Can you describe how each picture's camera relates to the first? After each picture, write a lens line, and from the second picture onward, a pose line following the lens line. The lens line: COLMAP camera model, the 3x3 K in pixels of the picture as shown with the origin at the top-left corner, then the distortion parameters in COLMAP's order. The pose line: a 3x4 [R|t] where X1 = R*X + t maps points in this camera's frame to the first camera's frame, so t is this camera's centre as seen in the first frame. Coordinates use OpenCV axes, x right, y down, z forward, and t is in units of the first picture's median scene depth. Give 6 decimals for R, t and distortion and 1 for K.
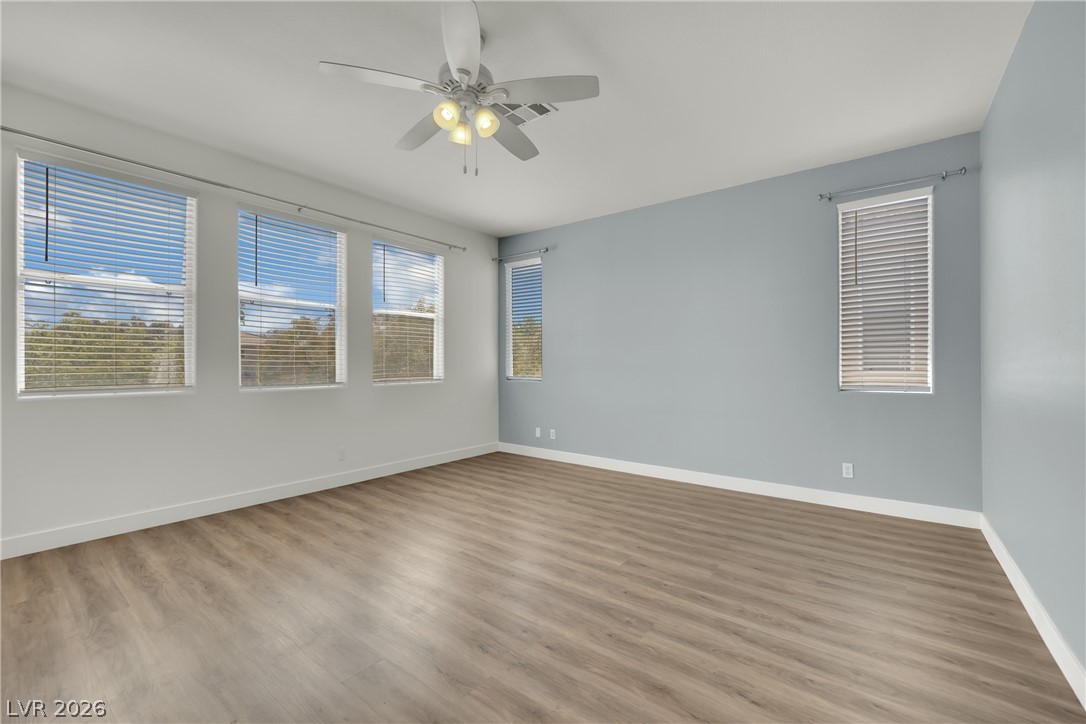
lens RADIAL K [[448.2, 0, 545.9], [0, 448.2, 362.8], [0, 0, 1]] dist [-0.010333, 0.000907]
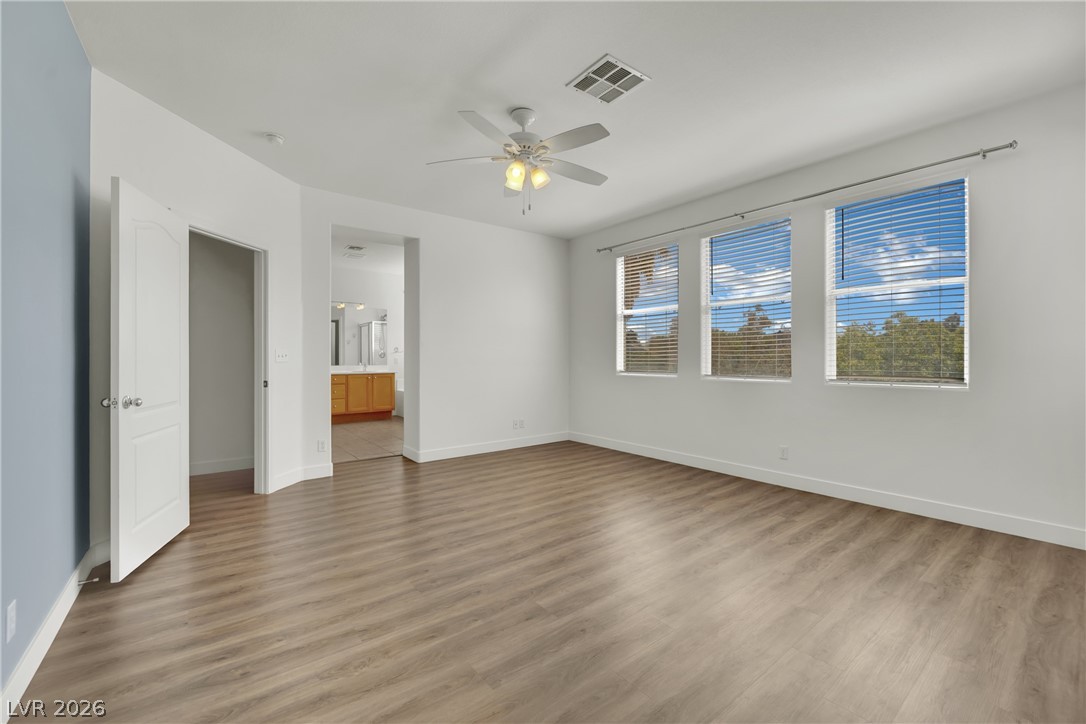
lens RADIAL K [[448.2, 0, 543.9], [0, 448.2, 361.3], [0, 0, 1]] dist [-0.010333, 0.000907]
pose [[-0.259280, 0.004996, -0.965789, 0.944313], [0.006194, 0.999975, 0.003510, 0.005736], [0.965782, -0.005072, -0.259304, 1.215841]]
